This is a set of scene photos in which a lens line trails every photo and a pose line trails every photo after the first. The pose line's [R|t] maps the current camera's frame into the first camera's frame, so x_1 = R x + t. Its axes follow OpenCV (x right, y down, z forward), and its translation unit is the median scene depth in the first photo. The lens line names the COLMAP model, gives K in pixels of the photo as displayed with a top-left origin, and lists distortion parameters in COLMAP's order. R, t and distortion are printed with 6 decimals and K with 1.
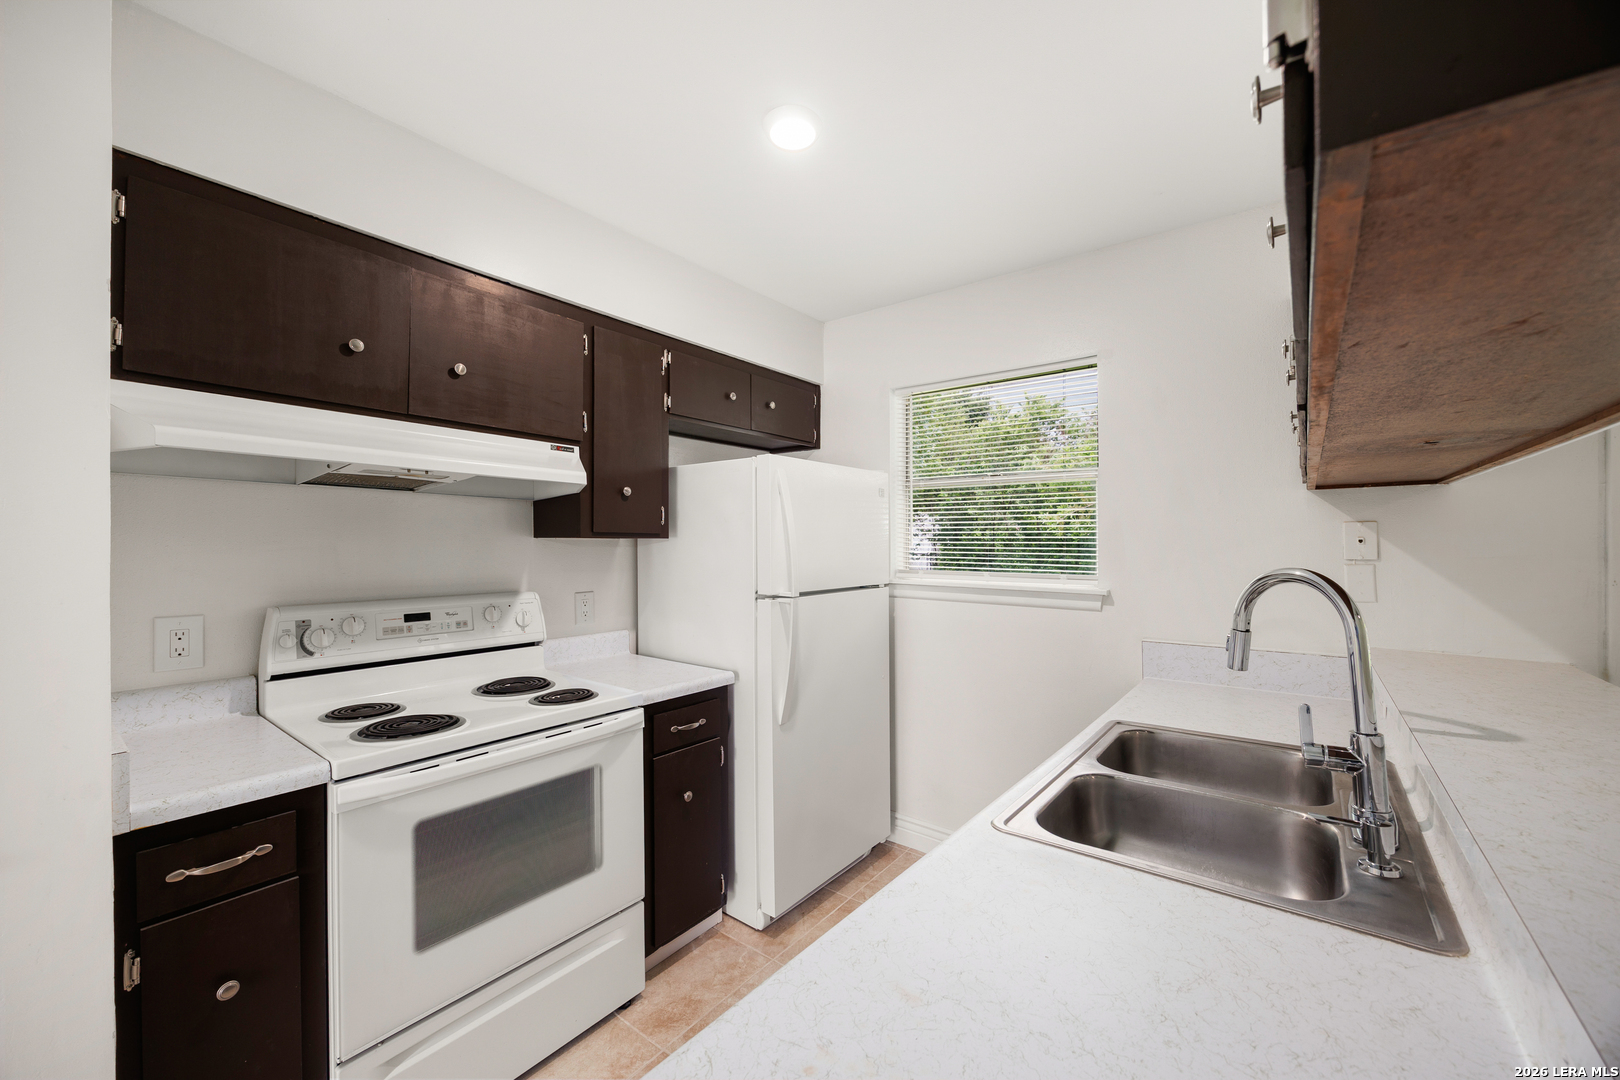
lens RADIAL K [[636.5, 0, 800.0], [0, 636.5, 539.8], [0, 0, 1]] dist [-0.004190, -0.000009]
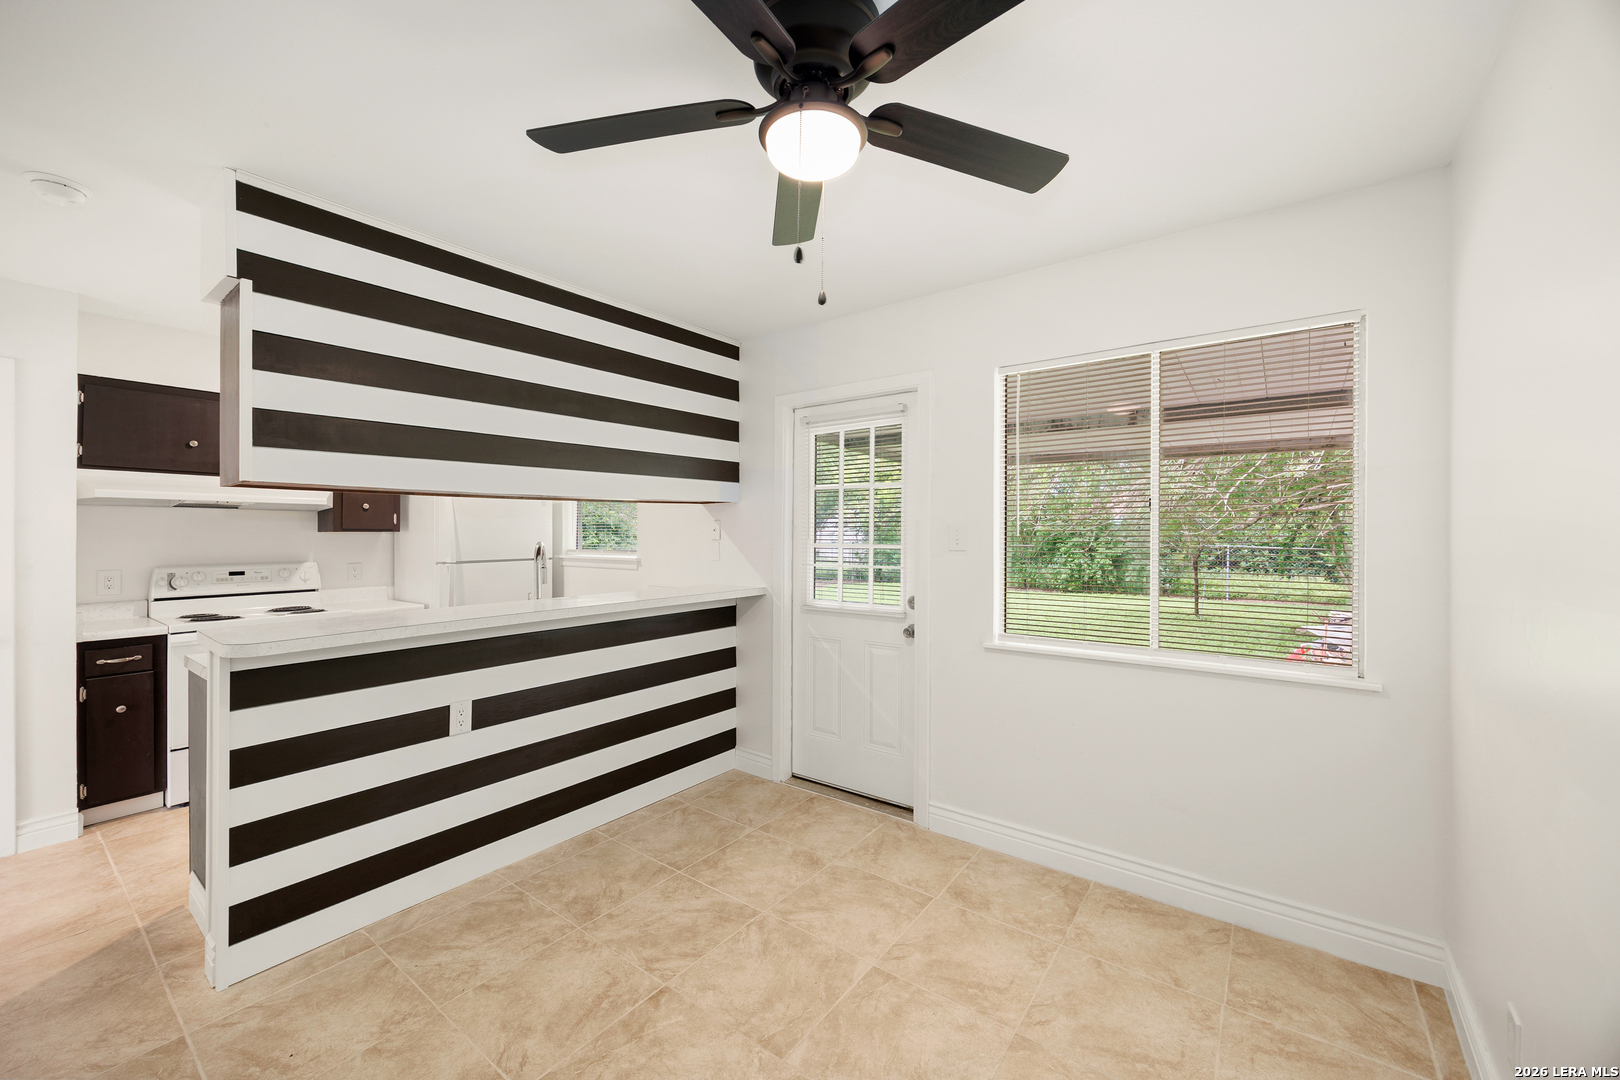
lens RADIAL K [[648.5, 0, 806.5], [0, 648.5, 522.3], [0, 0, 1]] dist [-0.003211, -0.000183]
pose [[0.999810, -0.008992, 0.017273, 1.346329], [0.009257, 0.999839, -0.015343, 0.013879], [-0.017132, 0.015500, 0.999733, -1.230300]]
